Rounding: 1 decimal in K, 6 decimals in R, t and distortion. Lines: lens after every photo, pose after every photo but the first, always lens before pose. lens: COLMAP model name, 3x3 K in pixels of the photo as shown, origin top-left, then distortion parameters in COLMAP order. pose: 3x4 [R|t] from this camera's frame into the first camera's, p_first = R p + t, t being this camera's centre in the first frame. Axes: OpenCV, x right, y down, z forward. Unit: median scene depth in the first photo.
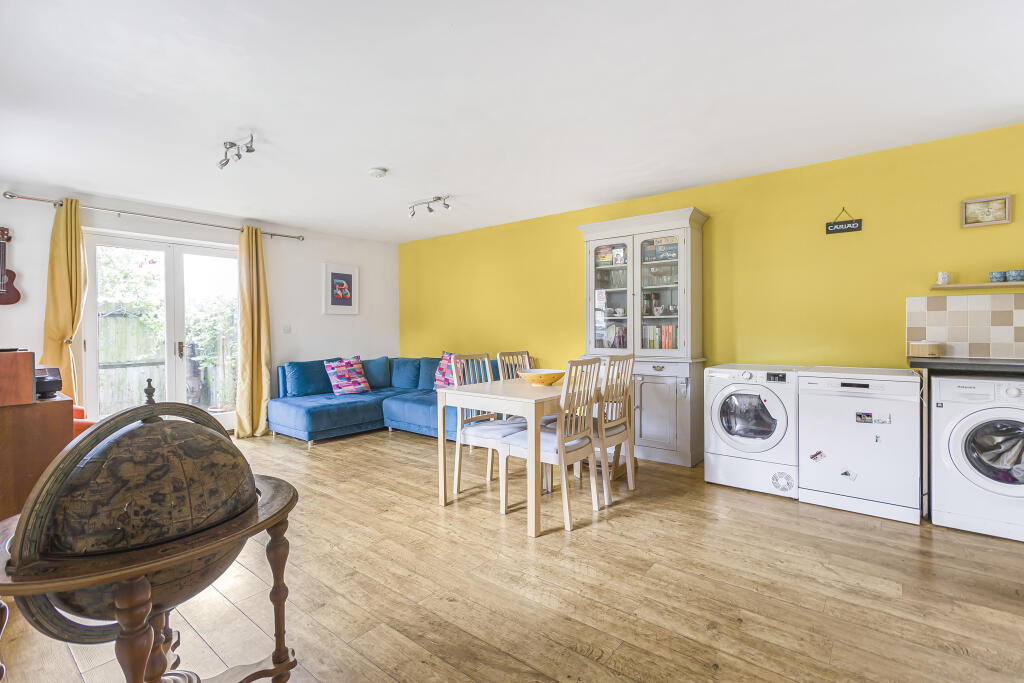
lens RADIAL K [[468.6, 0, 516.1], [0, 468.6, 333.6], [0, 0, 1]] dist [0.002586, 0.000016]
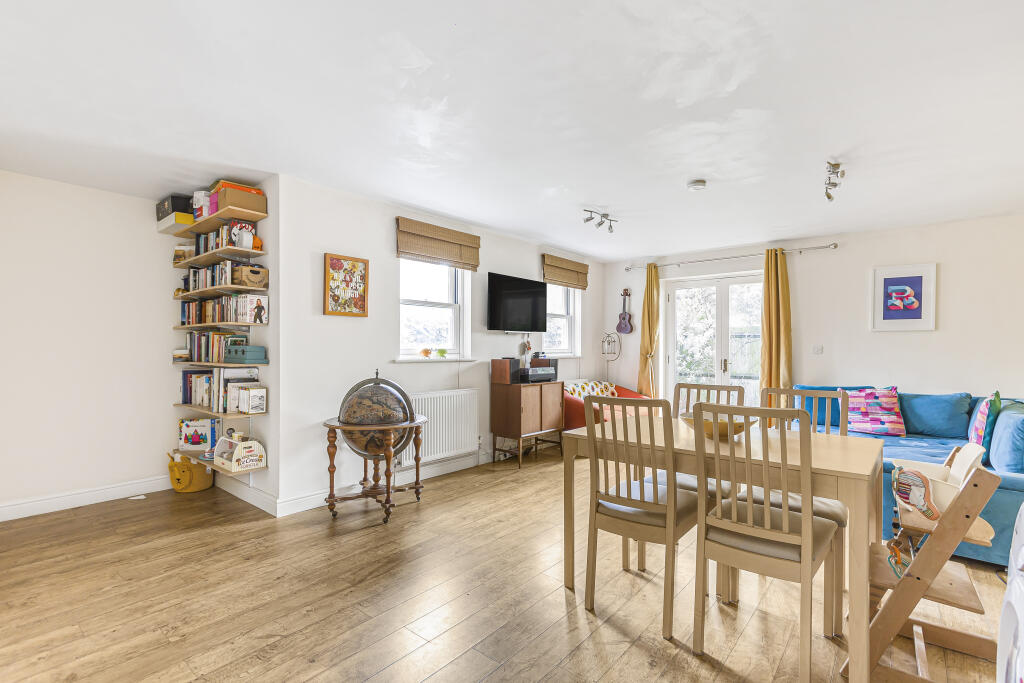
lens RADIAL K [[468.6, 0, 517.2], [0, 468.6, 347.1], [0, 0, 1]] dist [0.002586, 0.000016]
pose [[-0.007145, 0.006802, -0.999951, 0.419542], [-0.013499, 0.999885, 0.006898, -0.012544], [0.999883, 0.013548, -0.007052, 0.407912]]
